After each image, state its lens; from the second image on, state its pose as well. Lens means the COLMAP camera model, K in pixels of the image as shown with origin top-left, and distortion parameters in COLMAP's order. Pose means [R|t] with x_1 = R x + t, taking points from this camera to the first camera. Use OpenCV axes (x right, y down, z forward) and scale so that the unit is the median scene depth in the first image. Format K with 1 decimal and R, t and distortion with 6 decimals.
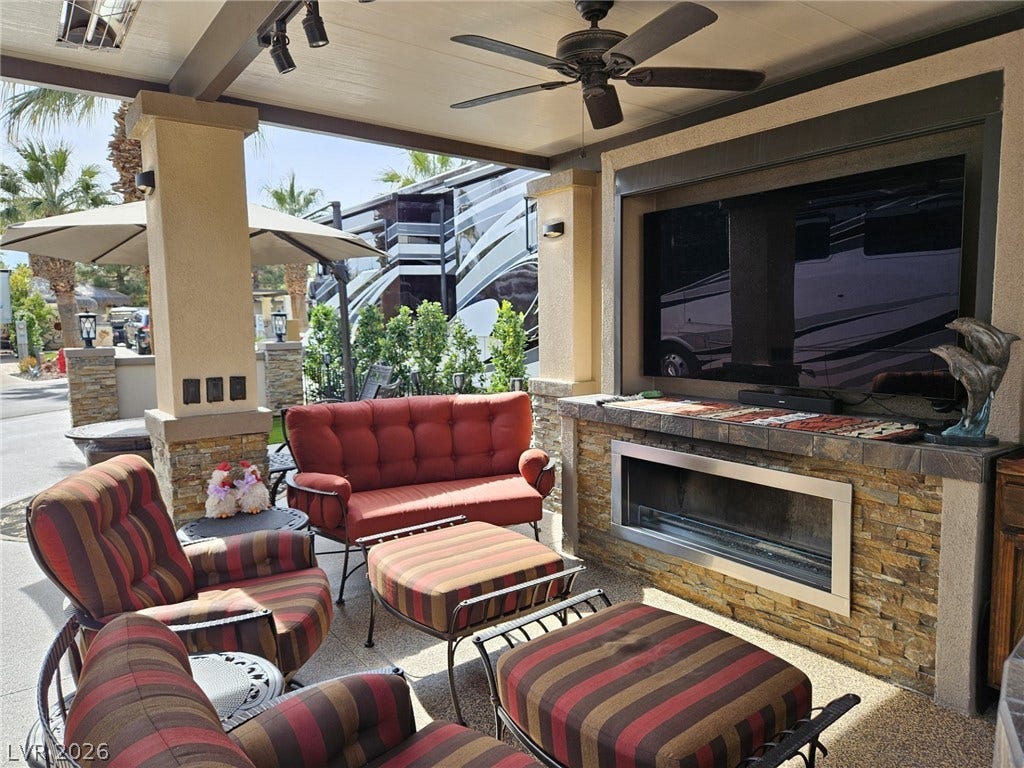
lens RADIAL K [[679.6, 0, 512.0], [0, 679.6, 384.0], [0, 0, 1]] dist [0.073242, -0.061581]
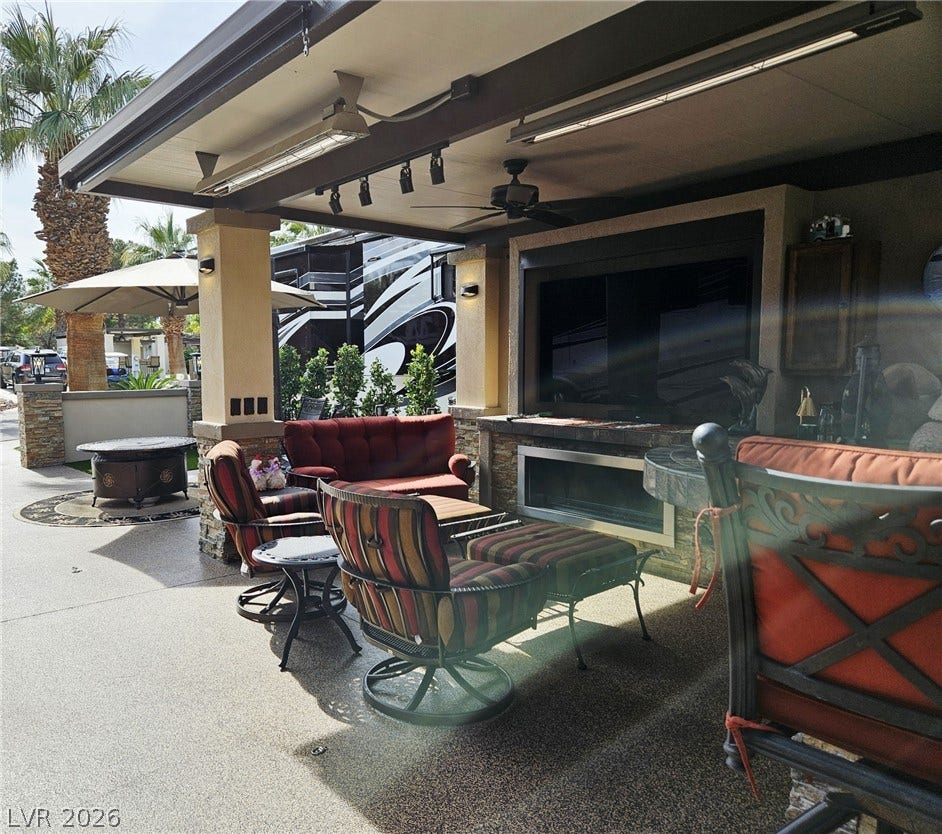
lens RADIAL K [[737.0, 0, 377.1], [0, 737.0, 421.9], [0, 0, 1]] dist [0.058939, -0.003875]
pose [[0.999964, 0.005833, -0.006236, -0.104888], [-0.005908, 0.999908, -0.012226, 0.042102], [0.006164, 0.012263, 0.999906, -0.408195]]
